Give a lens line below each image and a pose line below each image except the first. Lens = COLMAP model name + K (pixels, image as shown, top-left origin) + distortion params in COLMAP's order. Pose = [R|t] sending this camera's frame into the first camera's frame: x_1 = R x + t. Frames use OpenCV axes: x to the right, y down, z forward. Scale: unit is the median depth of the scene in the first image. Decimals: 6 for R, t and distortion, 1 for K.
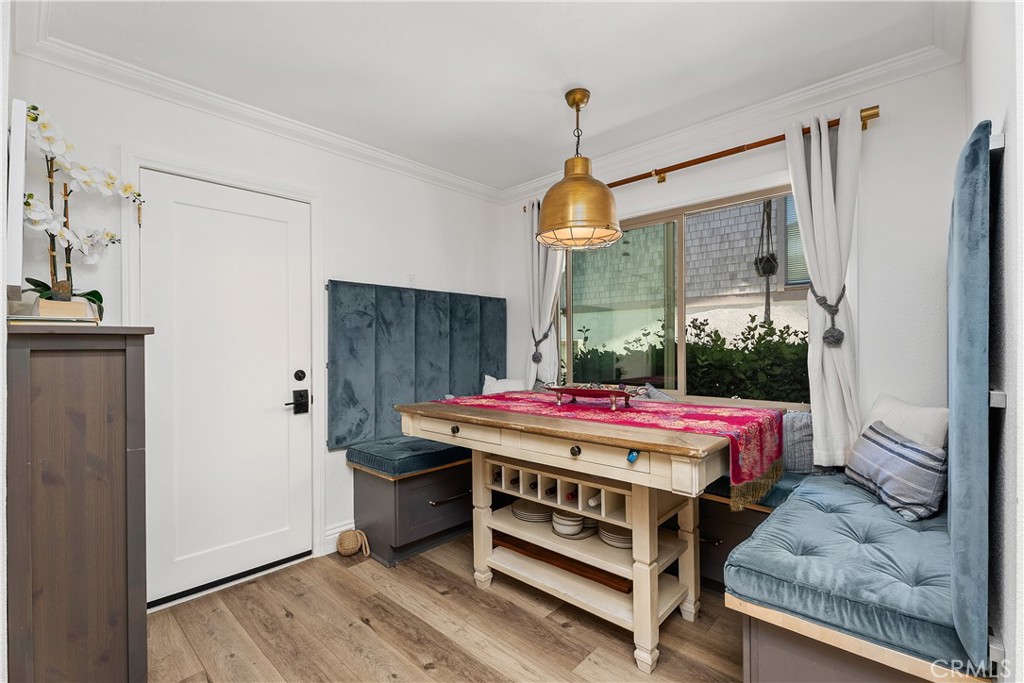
lens RADIAL K [[456.5, 0, 517.8], [0, 456.5, 340.5], [0, 0, 1]] dist [0.000614, -0.001643]
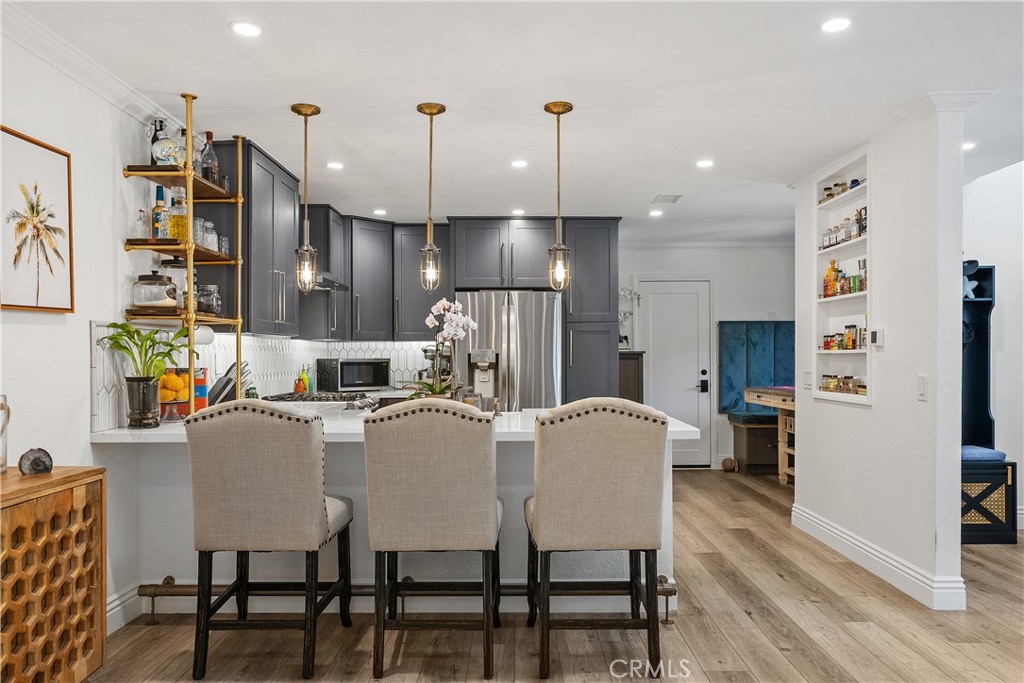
lens RADIAL K [[741.7, 0, 513.2], [0, 741.7, 360.6], [0, 0, 1]] dist [-0.009992, -0.000675]
pose [[0.672067, 0.005487, -0.740470, 1.264319], [0.008186, 0.999856, 0.014840, -0.024815], [0.740445, -0.016035, 0.671925, -1.652291]]
